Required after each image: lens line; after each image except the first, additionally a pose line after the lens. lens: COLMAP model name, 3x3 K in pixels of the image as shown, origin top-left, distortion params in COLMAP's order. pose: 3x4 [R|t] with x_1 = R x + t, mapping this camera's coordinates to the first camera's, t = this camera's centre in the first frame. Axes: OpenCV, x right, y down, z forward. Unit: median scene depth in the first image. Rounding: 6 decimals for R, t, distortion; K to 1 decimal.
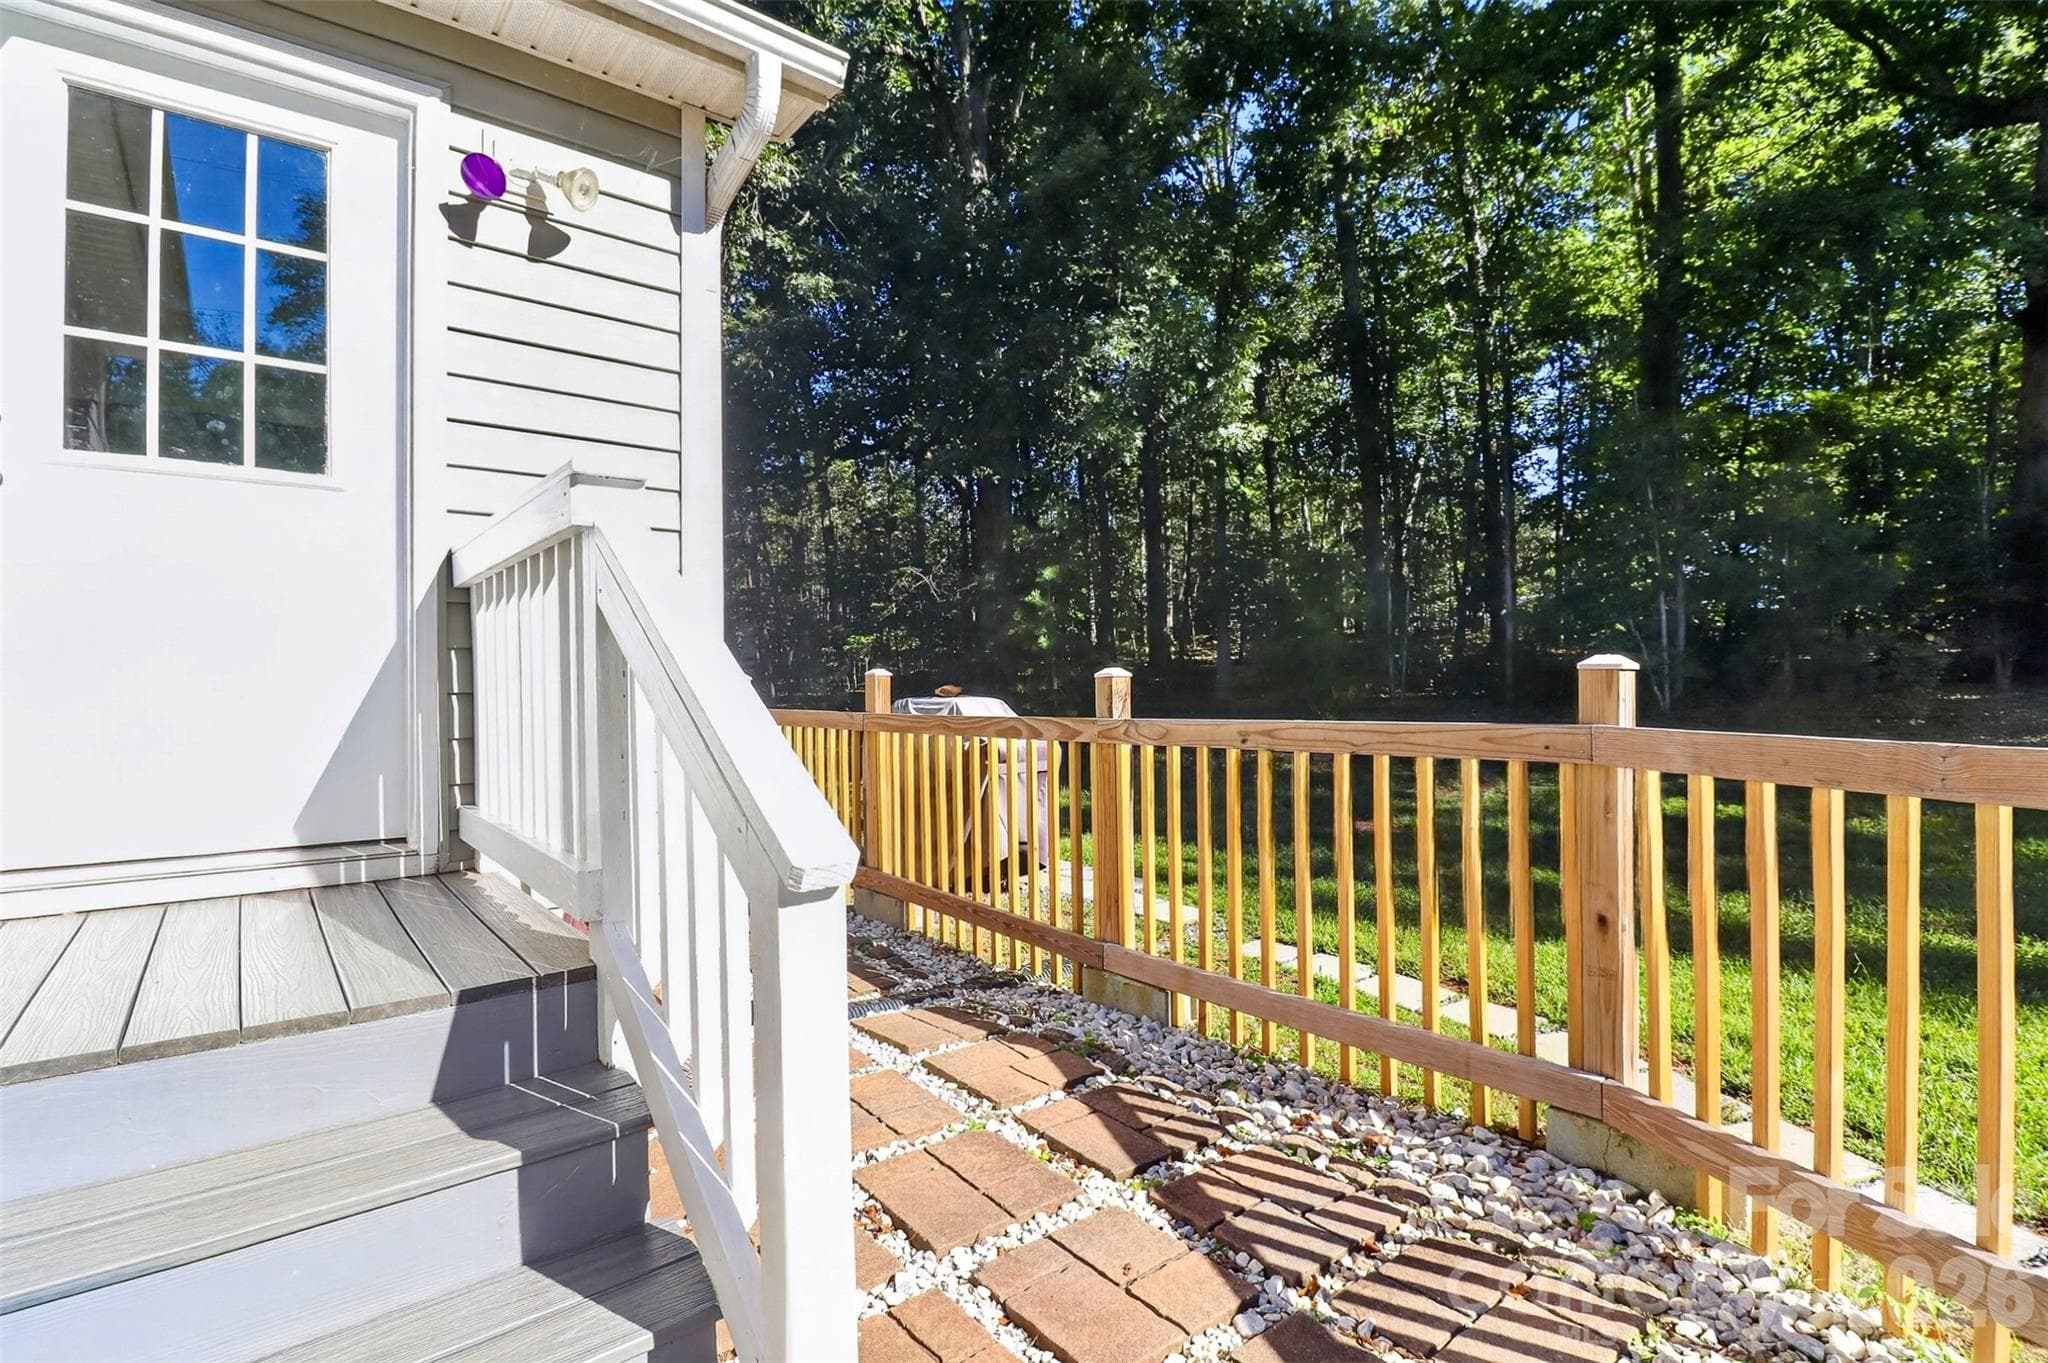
lens RADIAL K [[960.3, 0, 1024.0], [0, 960.3, 681.5], [0, 0, 1]] dist [-0.000999, 0.000021]
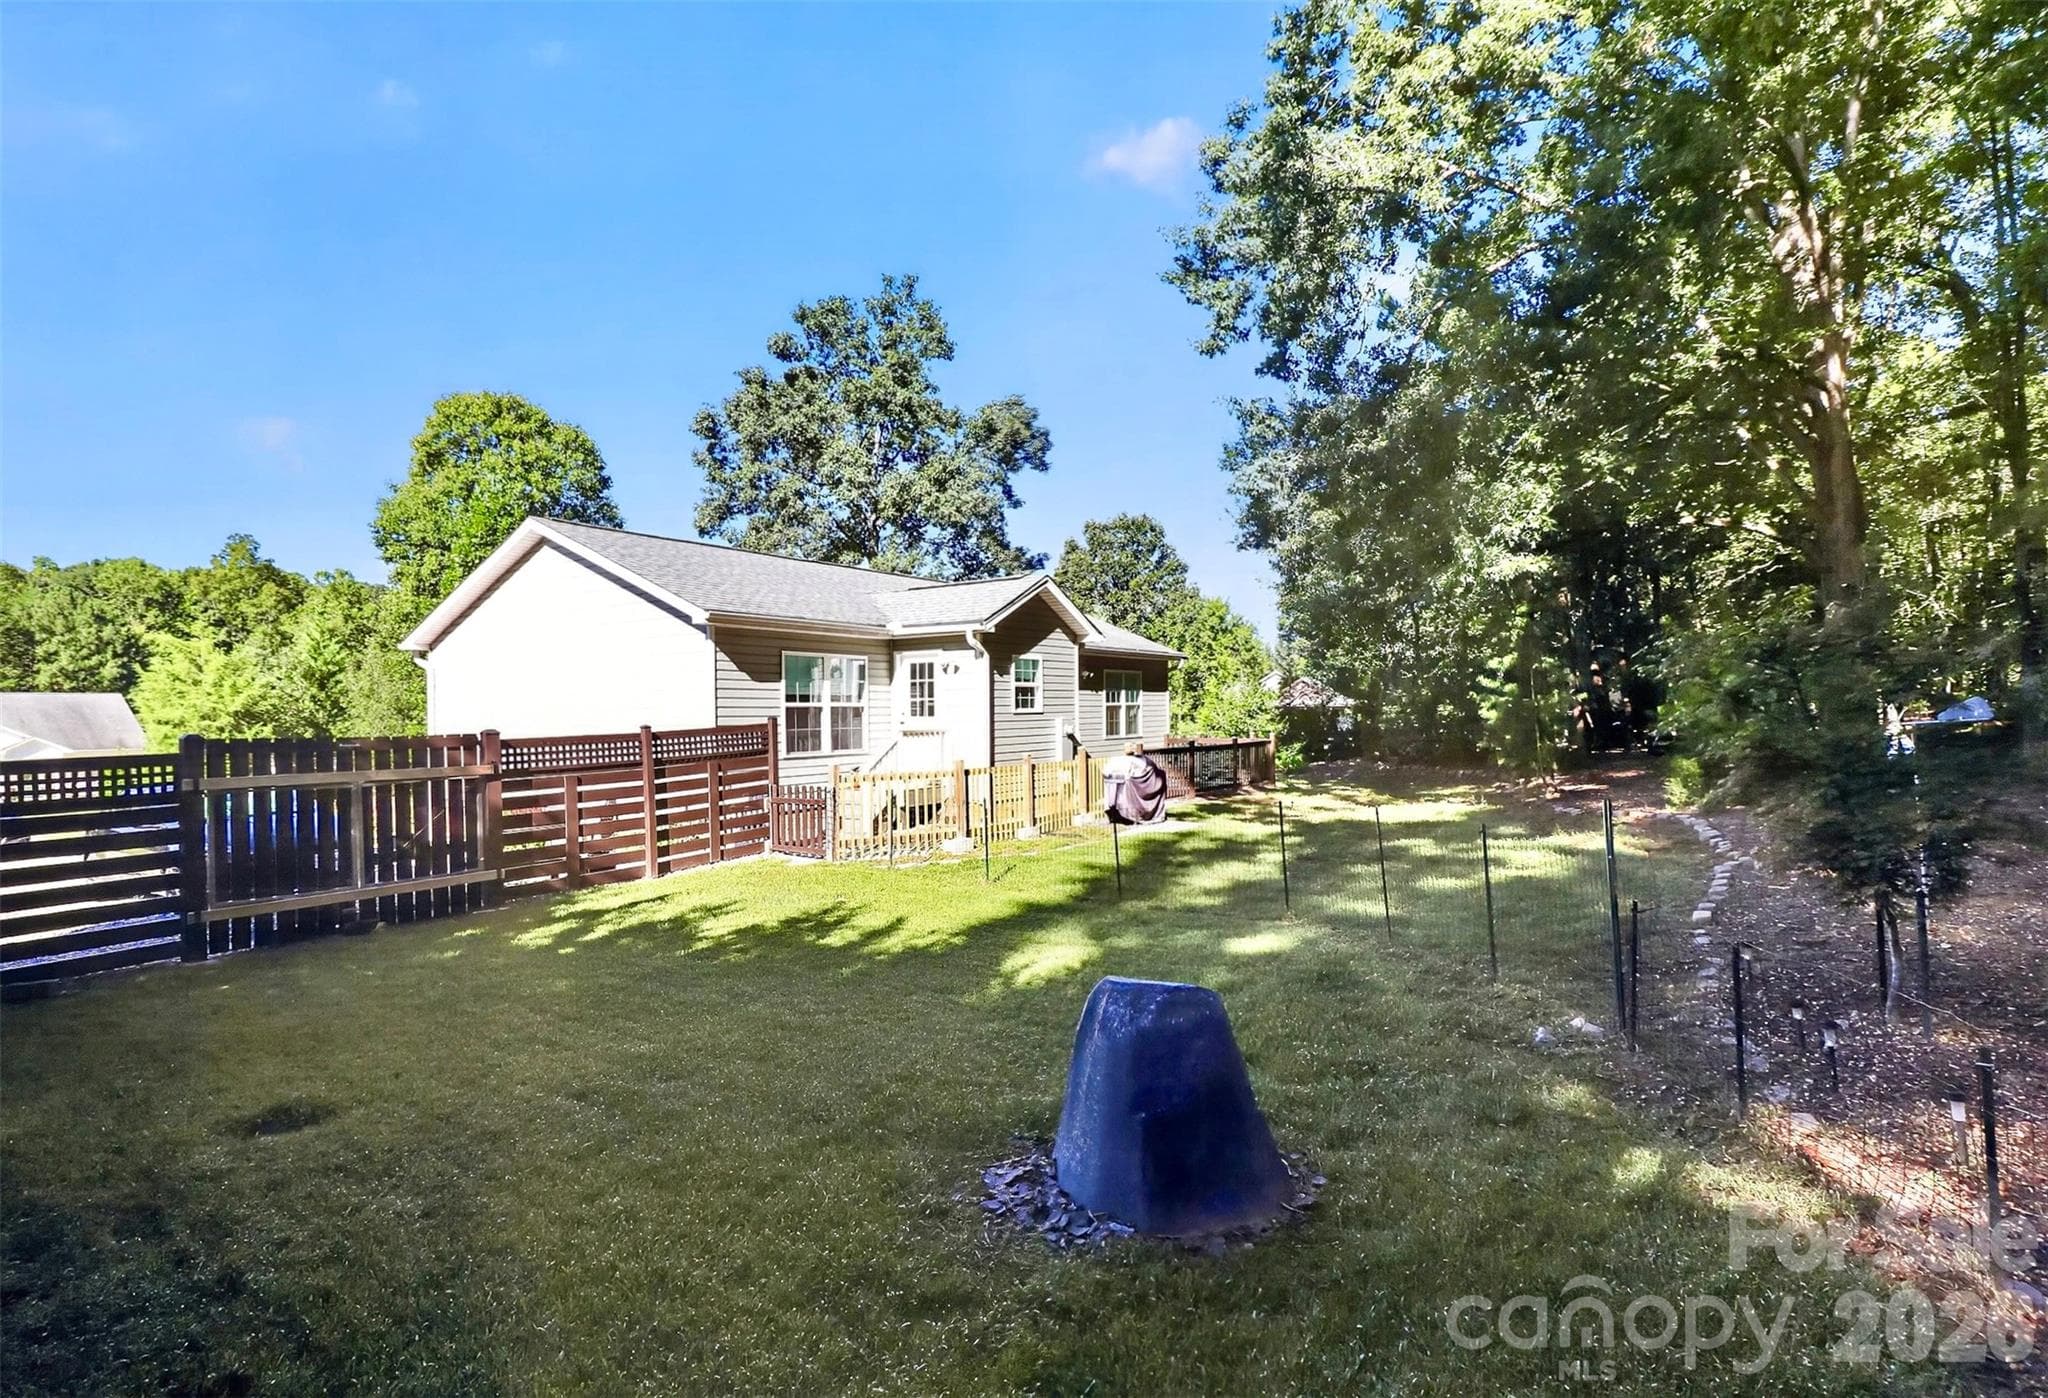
lens RADIAL K [[941.5, 0, 1016.6], [0, 941.5, 722.4], [0, 0, 1]] dist [-0.000371, -0.000527]
pose [[0.314510, 0.027308, -0.948861, 5.097841], [0.007648, 0.999481, 0.031300, -0.362482], [0.949223, -0.017101, 0.314138, -0.370042]]
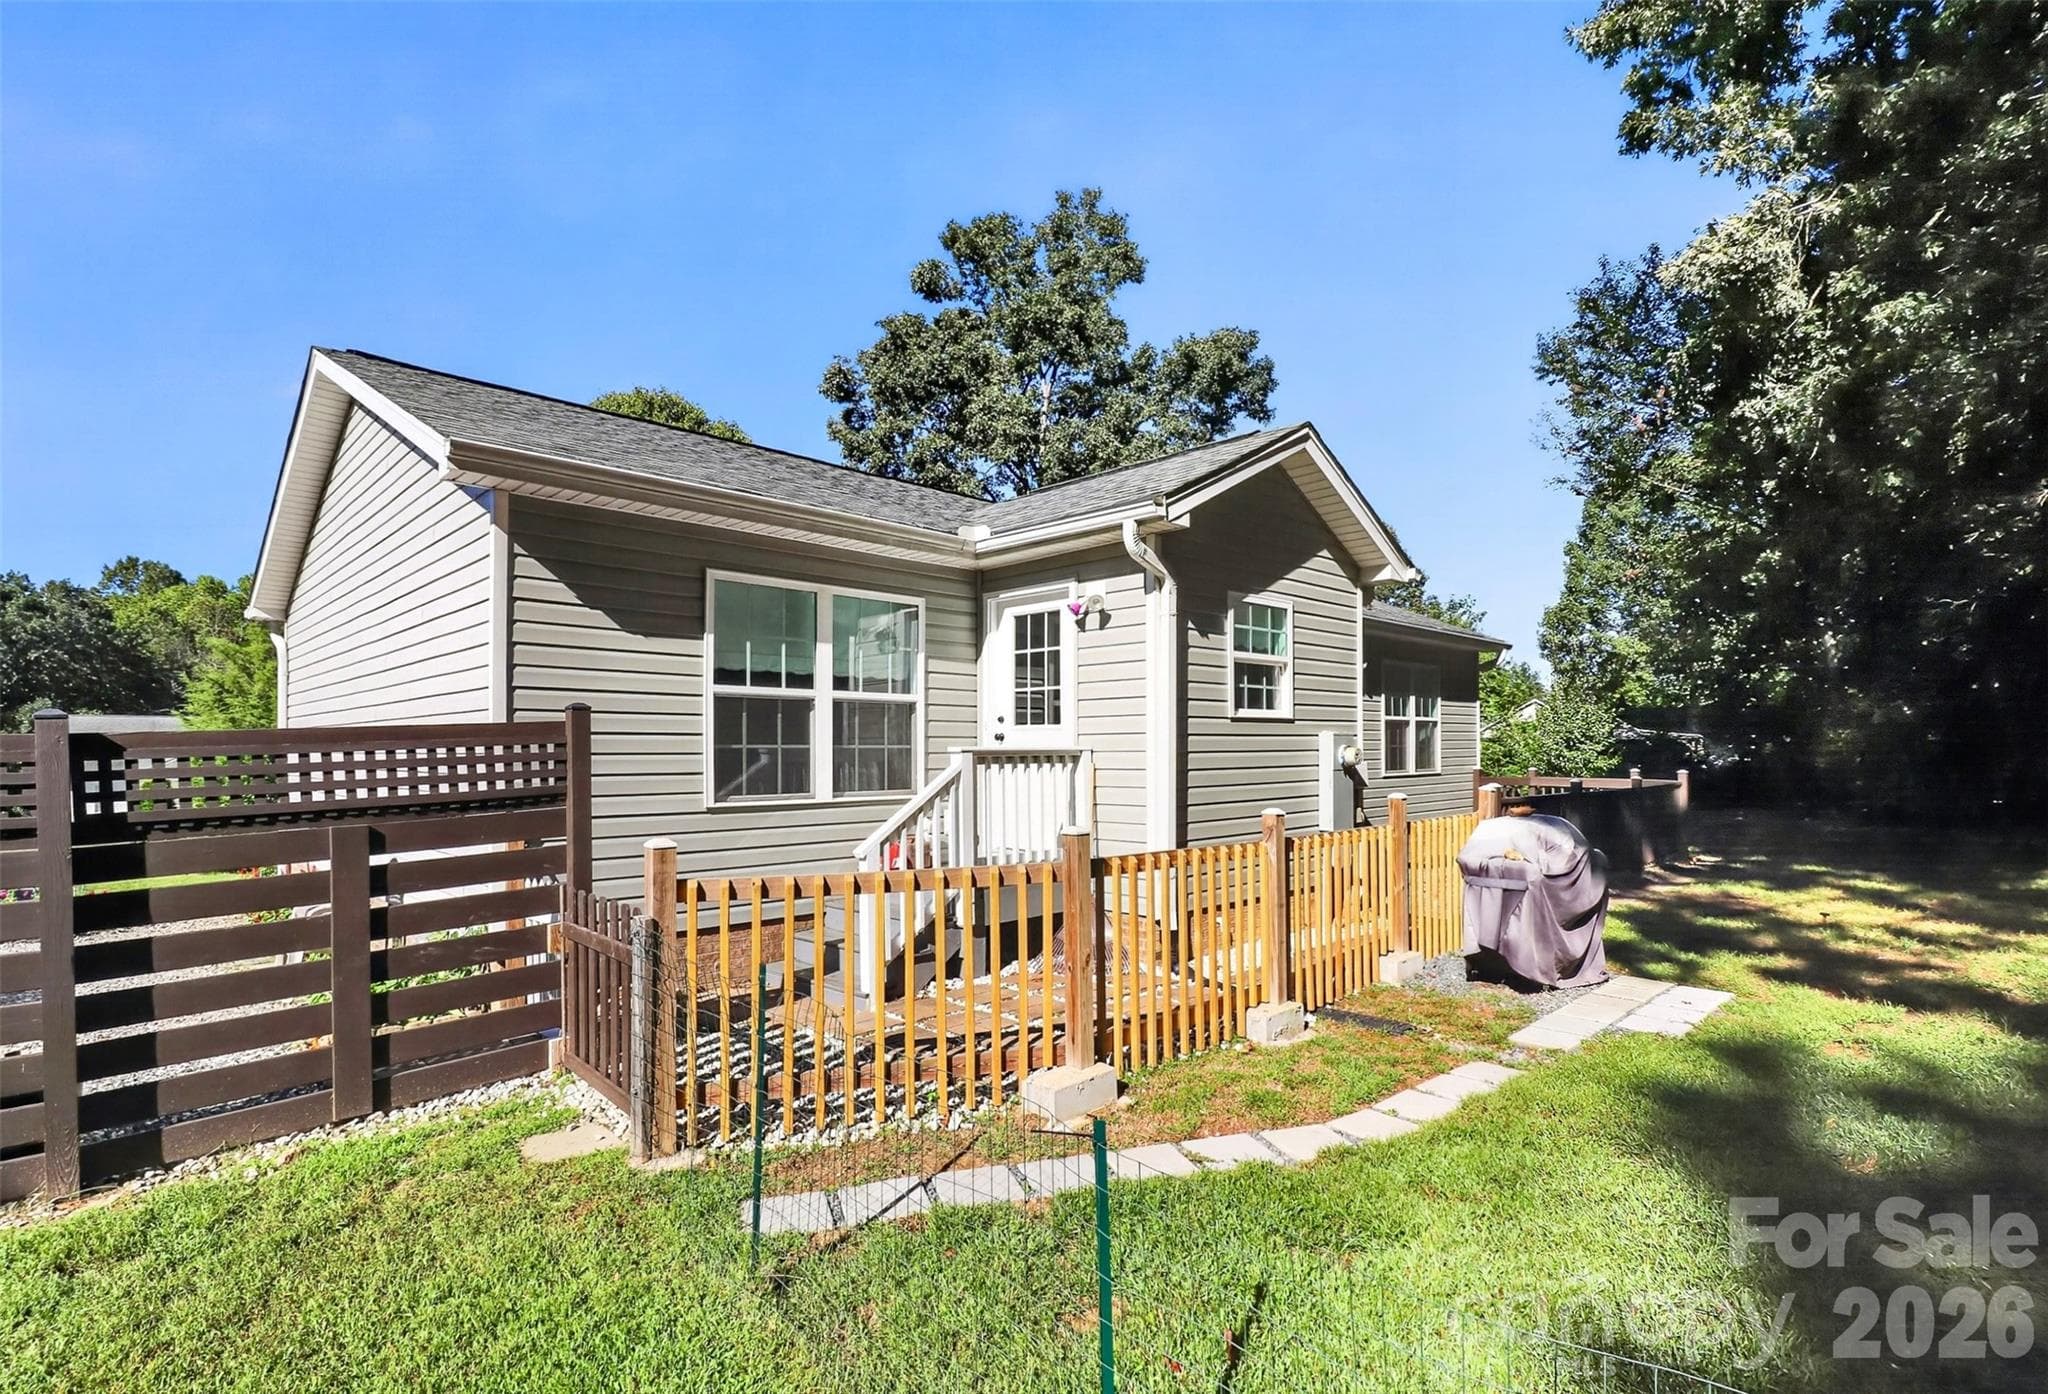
lens RADIAL K [[941.5, 0, 1016.6], [0, 941.5, 720.4], [0, 0, 1]] dist [-0.000371, -0.000527]
pose [[0.104866, -0.009134, -0.994444, 2.065460], [0.003338, 0.999955, -0.008833, -0.201441], [0.994481, -0.002393, 0.104892, 0.584721]]
